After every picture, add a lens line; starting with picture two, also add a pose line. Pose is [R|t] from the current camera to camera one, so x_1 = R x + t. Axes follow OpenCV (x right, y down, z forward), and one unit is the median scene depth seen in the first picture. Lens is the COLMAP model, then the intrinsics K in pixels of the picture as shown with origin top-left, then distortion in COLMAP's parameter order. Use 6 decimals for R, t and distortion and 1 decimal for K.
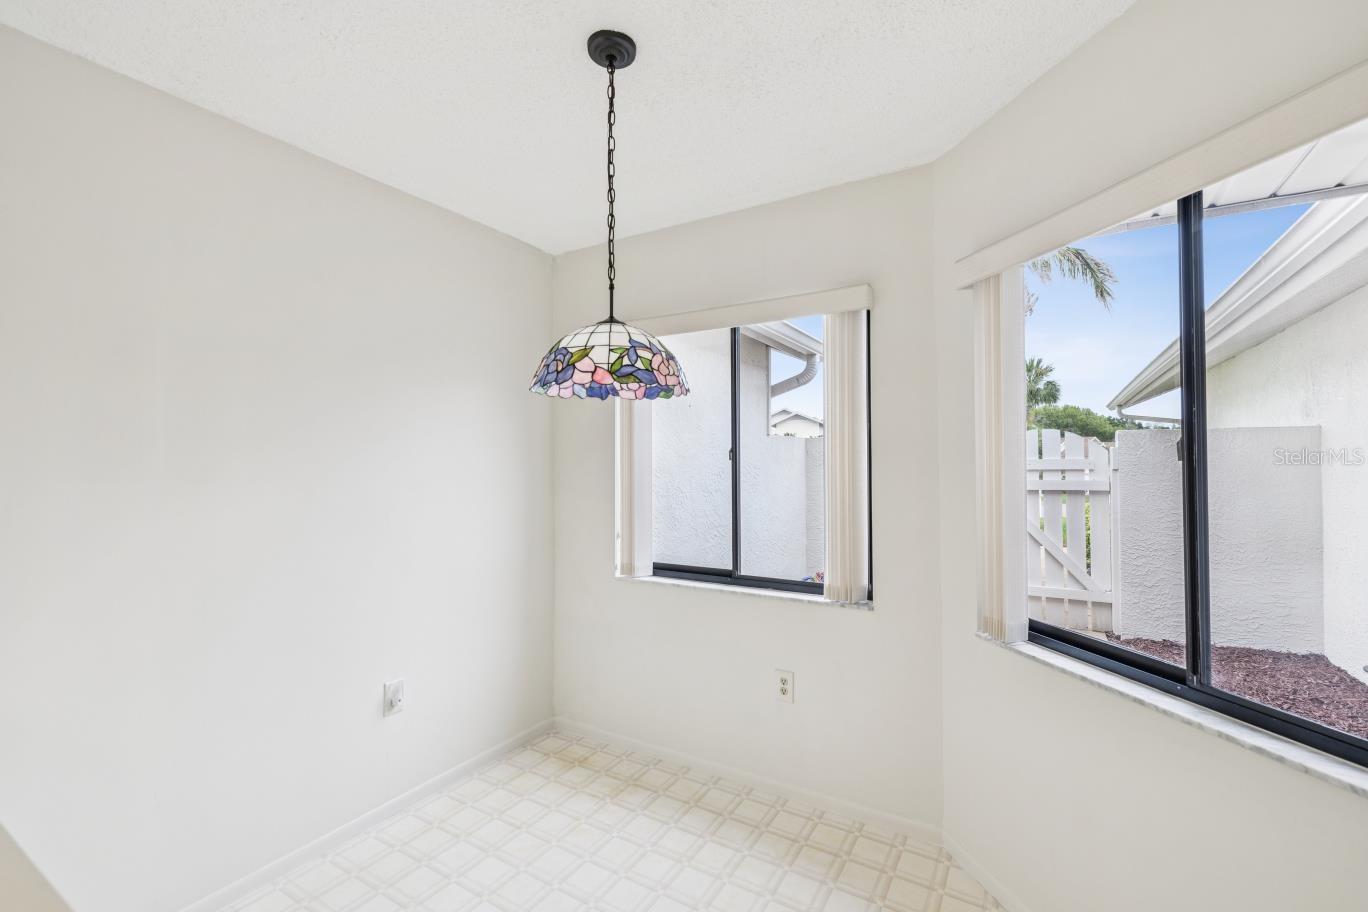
lens RADIAL K [[588.8, 0, 684.4], [0, 588.8, 451.3], [0, 0, 1]] dist [0.002185, 0.000289]
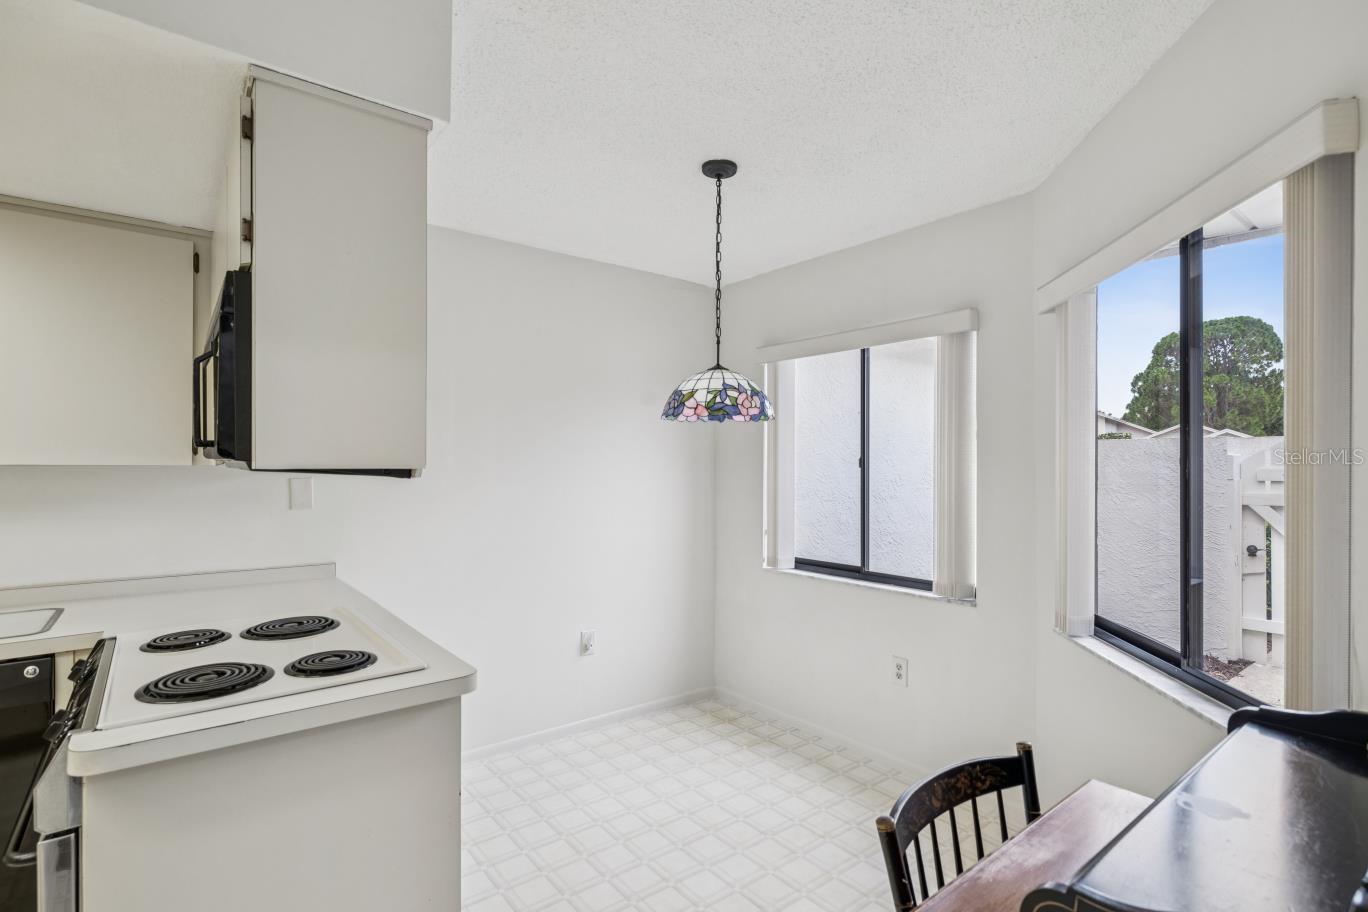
lens RADIAL K [[671.8, 0, 683.1], [0, 671.8, 459.5], [0, 0, 1]] dist [0.003688, 0.000404]
pose [[0.935894, 0.004095, -0.352258, 0.247954], [-0.000841, 0.999956, 0.009391, -0.013926], [0.352281, -0.008493, 0.935856, -0.351460]]
